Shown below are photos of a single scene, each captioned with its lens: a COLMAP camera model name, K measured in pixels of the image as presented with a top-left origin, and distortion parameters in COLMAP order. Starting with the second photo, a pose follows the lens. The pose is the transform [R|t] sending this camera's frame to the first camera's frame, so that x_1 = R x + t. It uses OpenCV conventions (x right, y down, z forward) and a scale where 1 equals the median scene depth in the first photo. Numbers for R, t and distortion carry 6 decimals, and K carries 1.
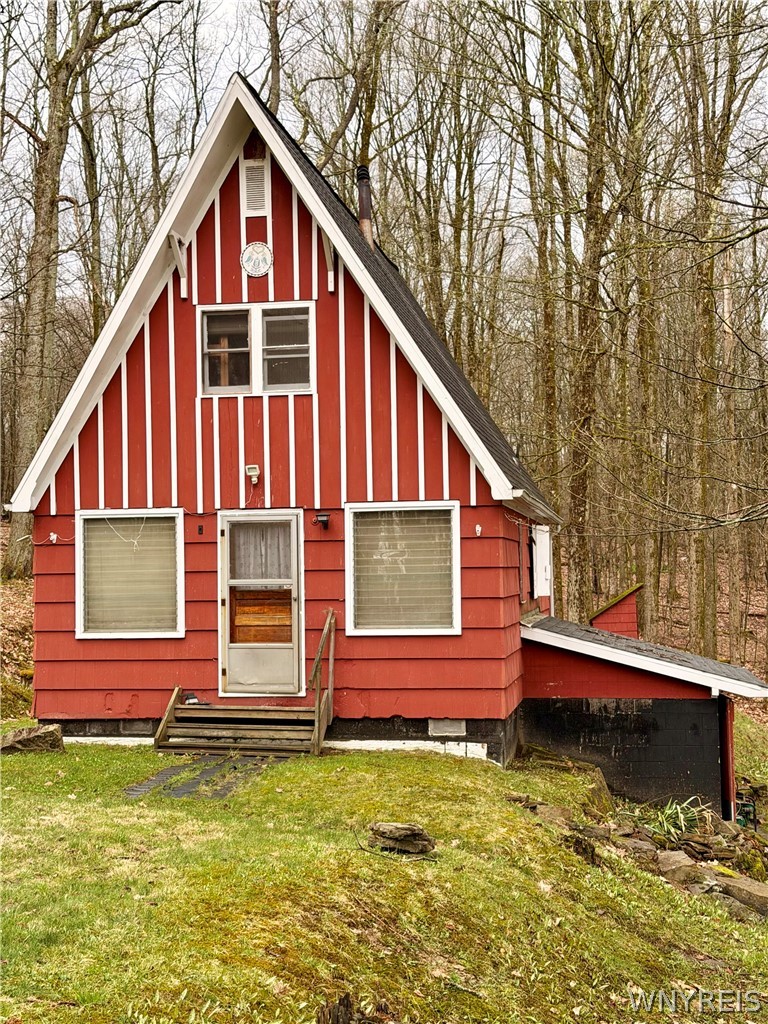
lens RADIAL K [[1413.7, 0, 379.6], [0, 1413.7, 518.8], [0, 0, 1]] dist [0.131908, 0.000000]
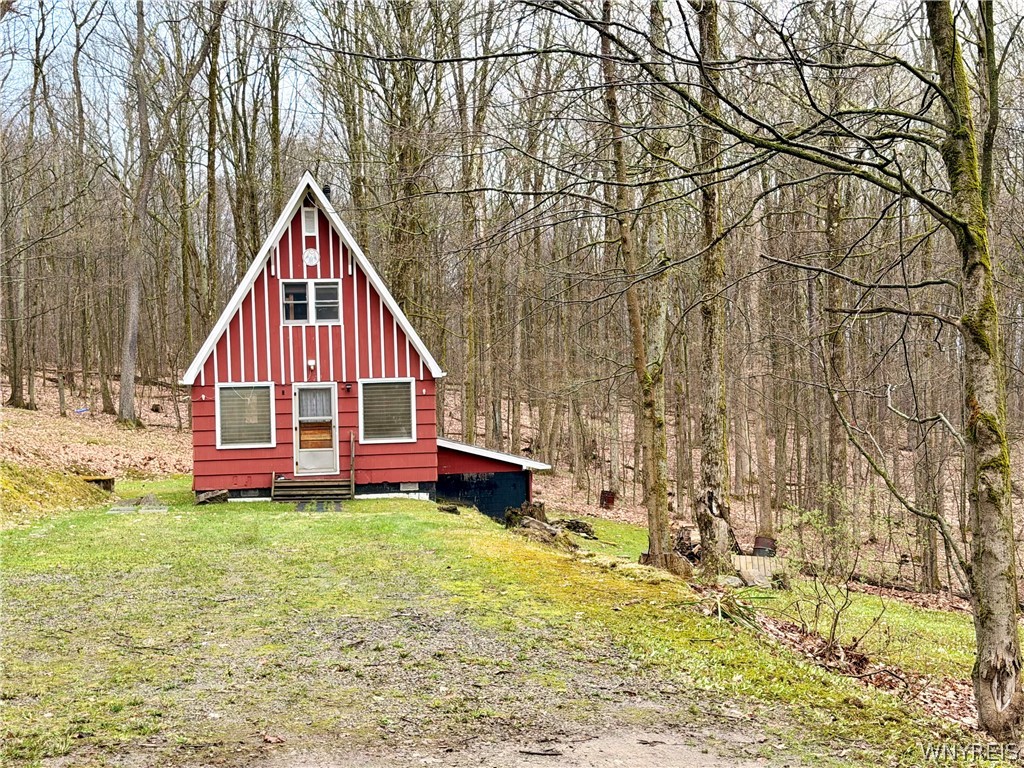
lens RADIAL K [[1413.7, 0, 502.2], [0, 1413.7, 379.8], [0, 0, 1]] dist [0.131908, 0.000000]
pose [[0.955672, -0.009420, 0.294283, -0.420299], [0.002354, 0.999701, 0.024357, -0.058172], [-0.294425, -0.022584, 0.955408, -0.995370]]
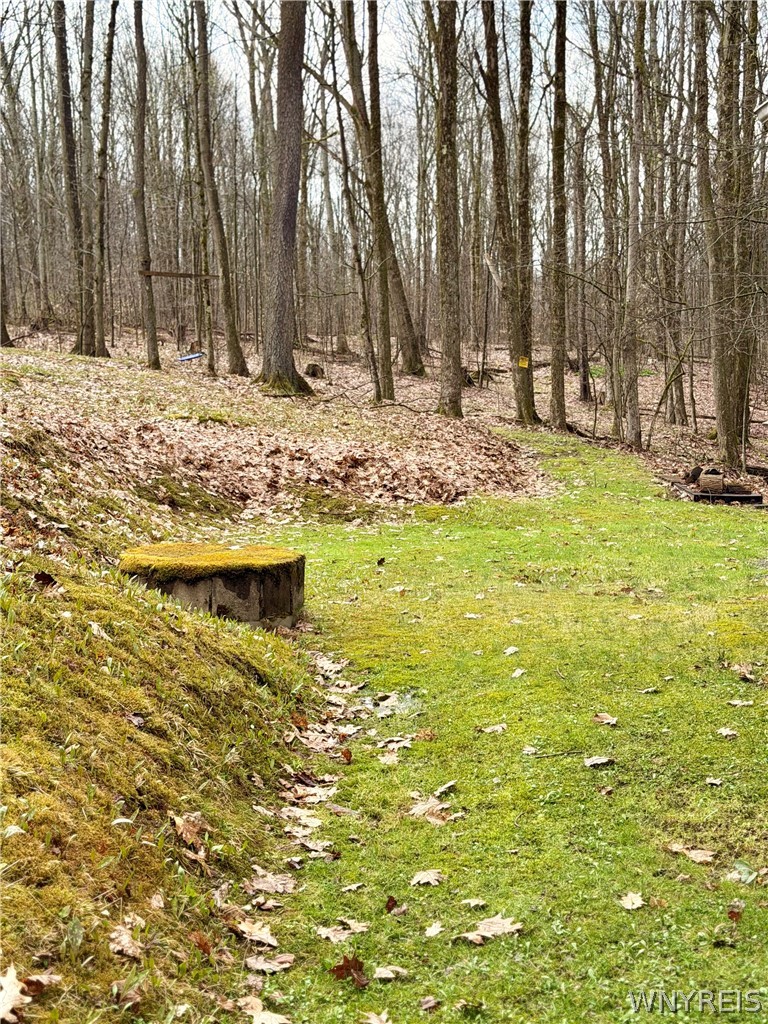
lens RADIAL K [[1413.7, 0, 384.0], [0, 1413.7, 511.4], [0, 0, 1]] dist [0.131908, 0.000000]
pose [[0.988870, -0.025510, 0.146579, -0.385830], [0.007582, 0.992552, 0.121586, 0.085688], [-0.148589, -0.119121, 0.981698, 1.016701]]
